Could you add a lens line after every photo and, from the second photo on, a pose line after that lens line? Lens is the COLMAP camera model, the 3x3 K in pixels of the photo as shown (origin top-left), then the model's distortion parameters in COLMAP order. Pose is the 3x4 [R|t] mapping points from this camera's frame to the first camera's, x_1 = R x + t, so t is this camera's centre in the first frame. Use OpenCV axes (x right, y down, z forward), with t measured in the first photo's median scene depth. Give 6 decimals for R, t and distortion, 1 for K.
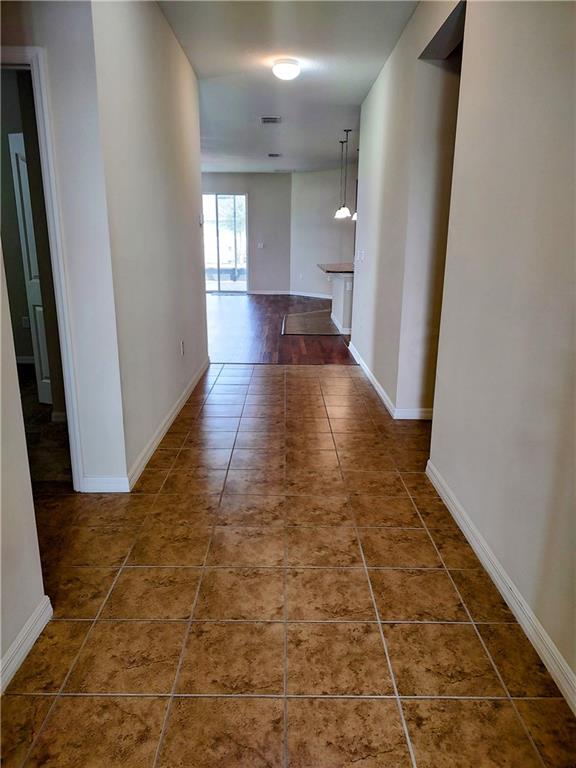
lens RADIAL K [[549.0, 0, 291.1], [0, 549.0, 386.3], [0, 0, 1]] dist [0.020152, -0.009175]
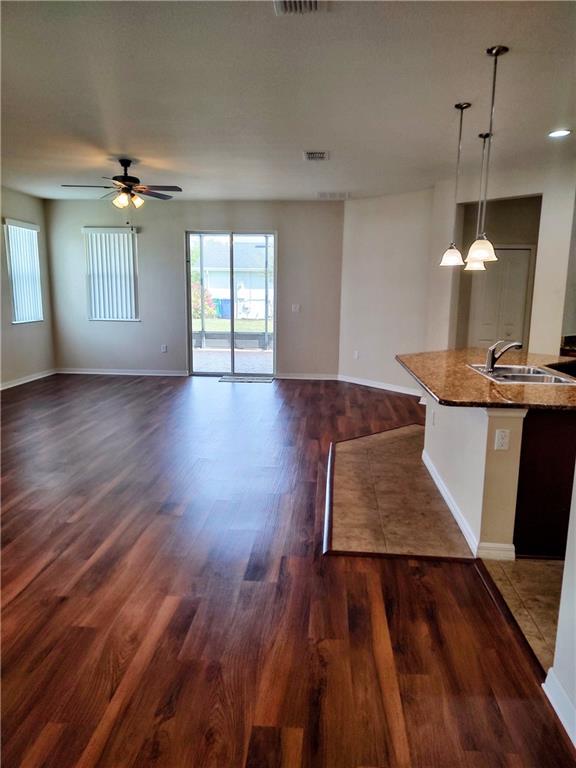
lens RADIAL K [[549.0, 0, 290.4], [0, 549.0, 383.9], [0, 0, 1]] dist [0.020152, -0.009175]
pose [[0.996561, 0.019714, -0.080479, -0.006182], [-0.026910, 0.995638, -0.089335, -0.105980], [0.078367, 0.091194, 0.992745, 0.351036]]
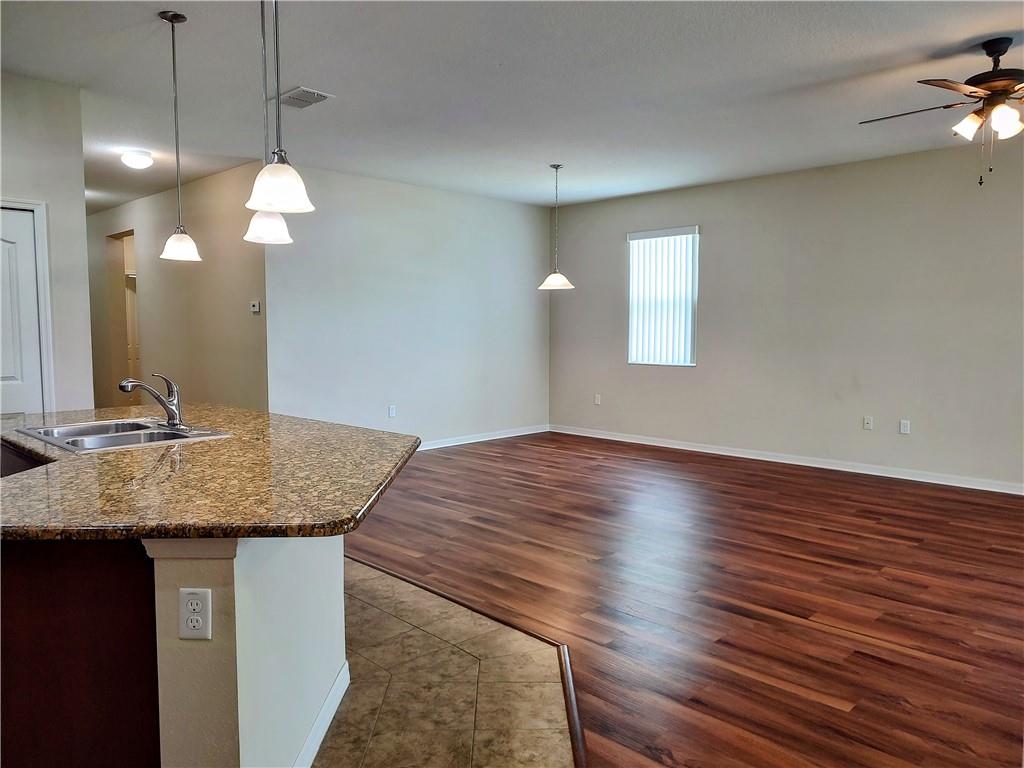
lens RADIAL K [[731.9, 0, 504.6], [0, 731.9, 363.2], [0, 0, 1]] dist [0.020152, -0.009175]
pose [[-0.714881, 0.027018, -0.698724, 0.158318], [-0.189957, 0.954171, 0.231245, -0.228824], [0.672950, 0.298041, -0.676986, 0.856299]]
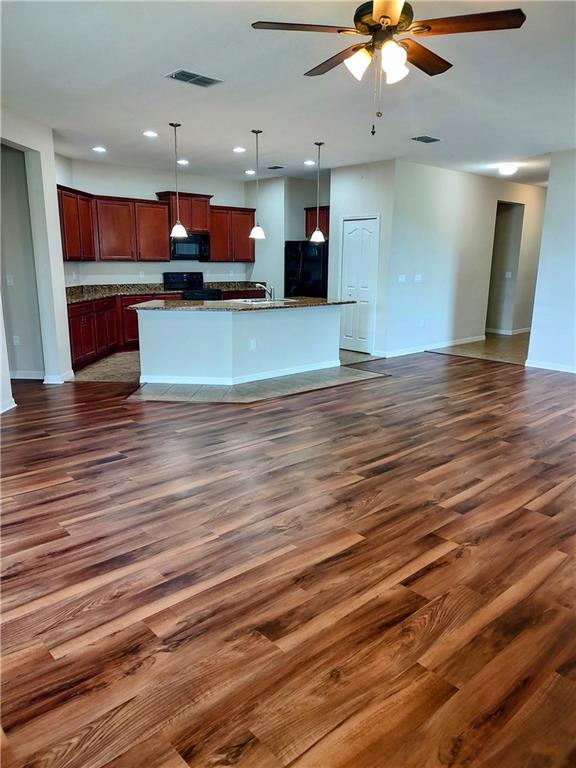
lens RADIAL K [[549.0, 0, 293.0], [0, 549.0, 384.8], [0, 0, 1]] dist [0.020152, -0.009175]
pose [[-0.659161, -0.178336, 0.730549, -0.322387], [0.184282, 0.903545, 0.386841, -0.262913], [-0.729072, 0.389618, -0.562718, 0.942900]]
